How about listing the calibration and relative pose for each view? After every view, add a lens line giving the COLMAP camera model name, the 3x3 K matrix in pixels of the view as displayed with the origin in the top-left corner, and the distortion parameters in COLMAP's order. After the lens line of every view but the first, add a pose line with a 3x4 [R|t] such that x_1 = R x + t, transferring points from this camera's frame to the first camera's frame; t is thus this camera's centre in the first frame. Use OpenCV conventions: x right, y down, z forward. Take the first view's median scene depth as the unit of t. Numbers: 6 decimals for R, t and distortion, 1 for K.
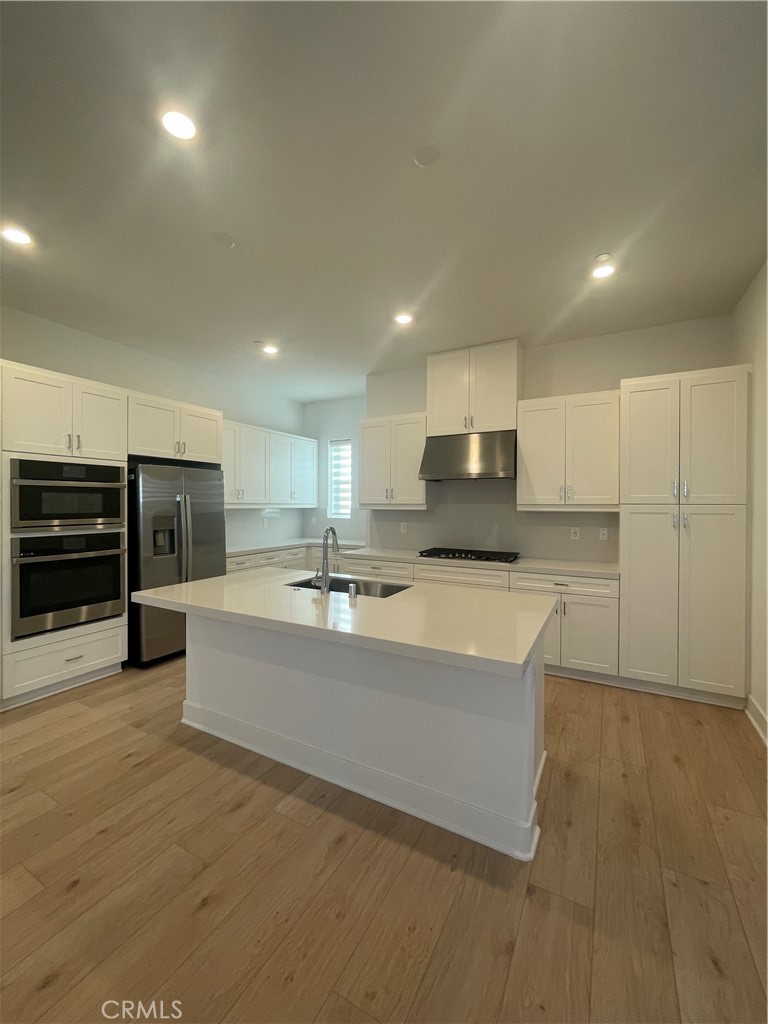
lens RADIAL K [[414.1, 0, 381.2], [0, 414.1, 508.4], [0, 0, 1]] dist [-0.001909, -0.001598]
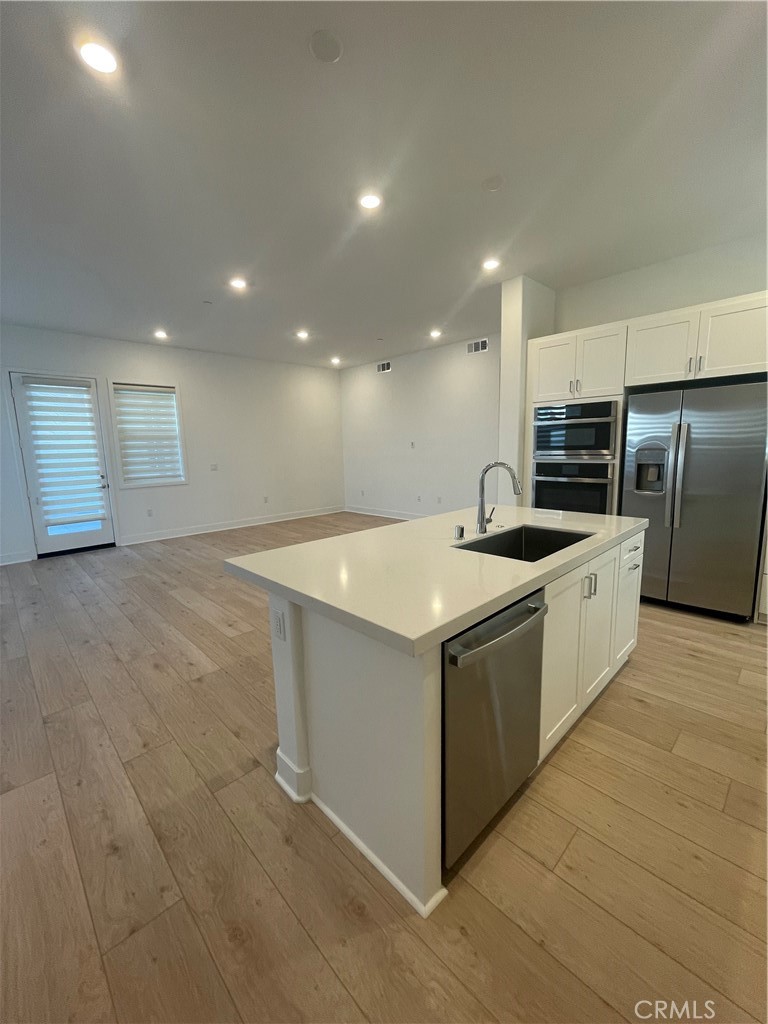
lens RADIAL K [[414.1, 0, 384.3], [0, 414.1, 510.0], [0, 0, 1]] dist [-0.001909, -0.001598]
pose [[-0.288967, 0.155229, -0.944670, 0.524703], [0.010900, 0.987236, 0.158889, 0.000164], [0.957277, 0.035617, -0.286970, 0.686135]]
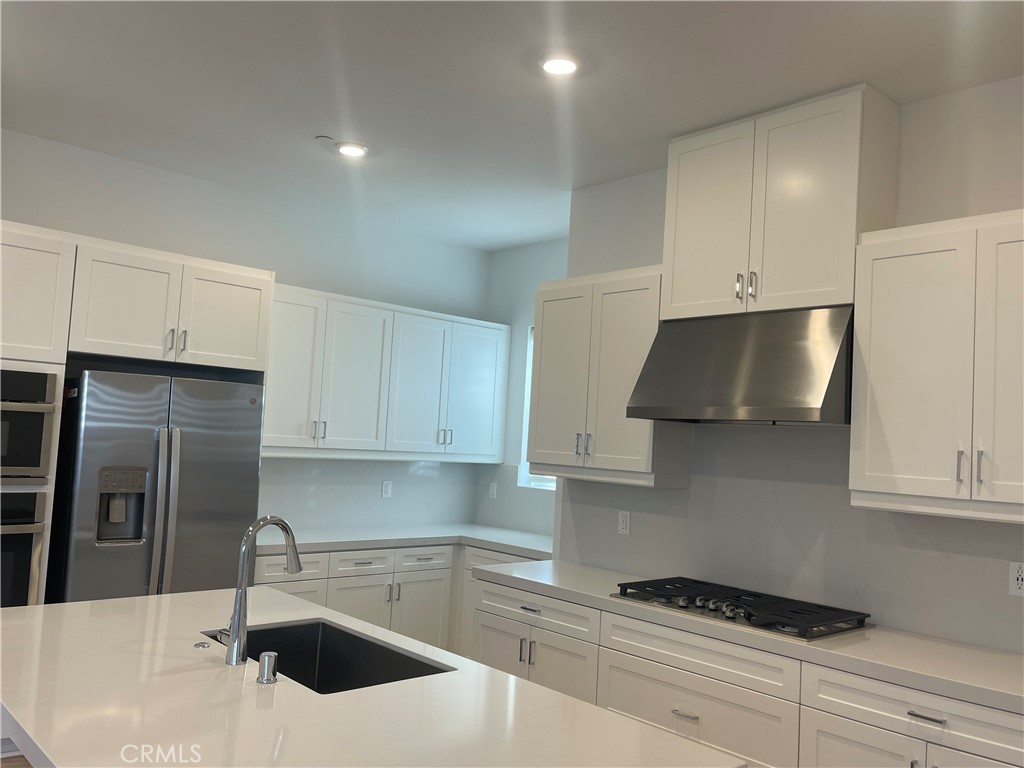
lens RADIAL K [[828.2, 0, 516.8], [0, 828.2, 390.3], [0, 0, 1]] dist [0.003275, 0.001126]
pose [[0.946072, 0.029350, -0.322625, 0.286654], [-0.055609, 0.995819, -0.072476, -0.030018], [0.319149, 0.086508, 0.943748, 0.143719]]
